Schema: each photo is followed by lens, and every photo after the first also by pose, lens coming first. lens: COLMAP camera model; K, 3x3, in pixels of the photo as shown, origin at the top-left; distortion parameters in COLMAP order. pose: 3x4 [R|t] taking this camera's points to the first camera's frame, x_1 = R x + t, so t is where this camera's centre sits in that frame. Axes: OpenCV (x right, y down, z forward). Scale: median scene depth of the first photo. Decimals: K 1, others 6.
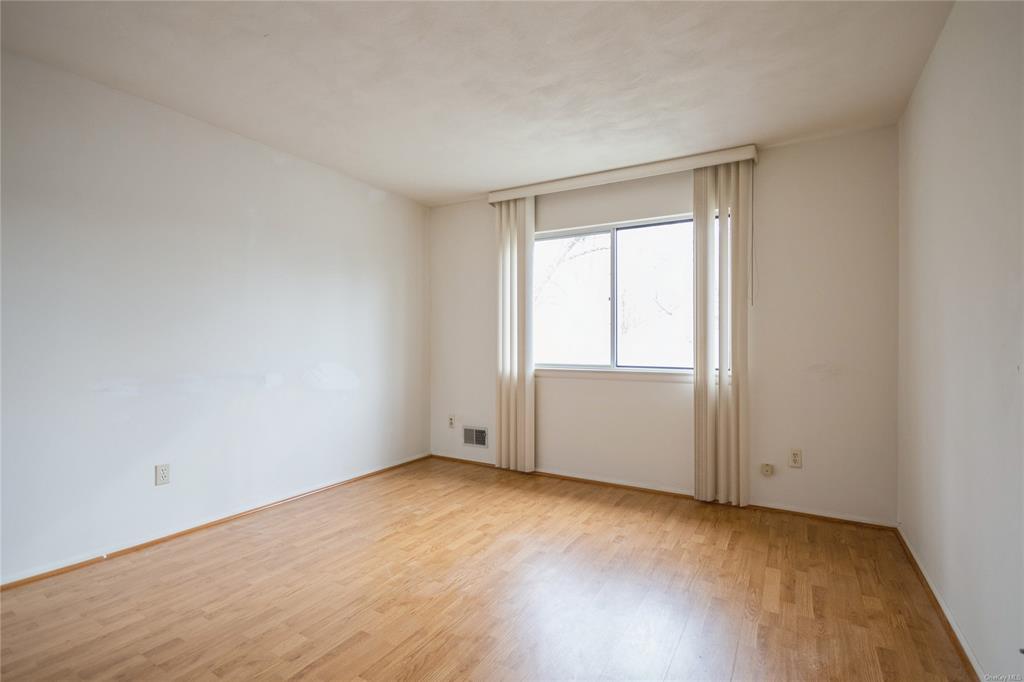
lens RADIAL K [[476.3, 0, 518.3], [0, 476.3, 343.9], [0, 0, 1]] dist [-0.000275, -0.000615]
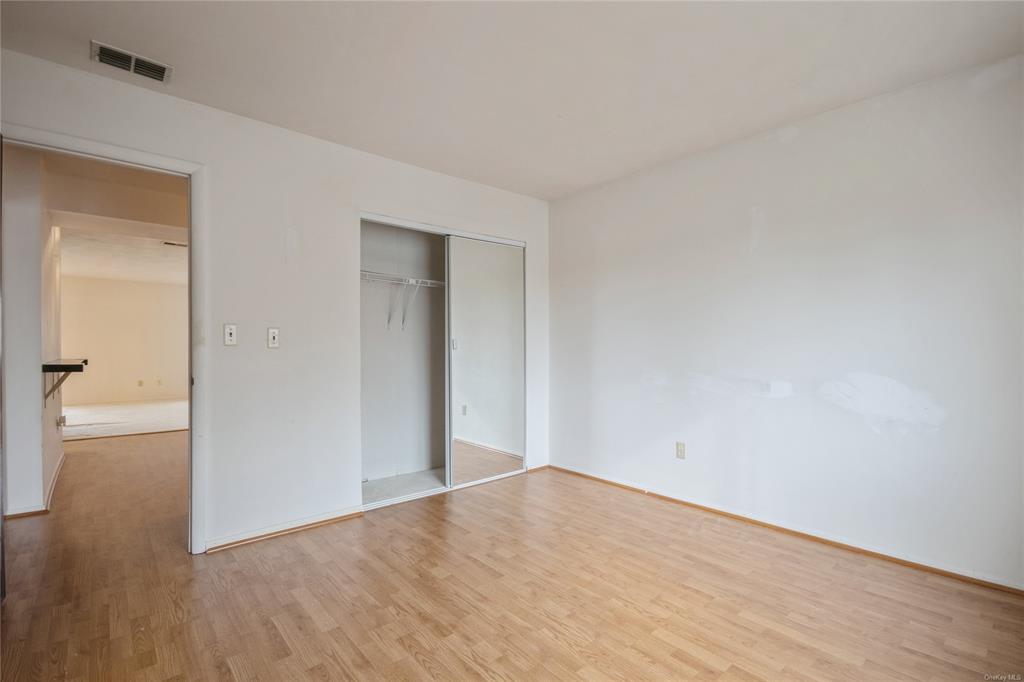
lens RADIAL K [[476.3, 0, 518.3], [0, 476.3, 343.9], [0, 0, 1]] dist [-0.000275, -0.000615]
pose [[-0.328234, -0.000198, -0.944596, 0.591392], [0.002240, 0.999997, -0.000987, -0.010778], [0.944594, -0.002440, -0.328233, 0.999043]]
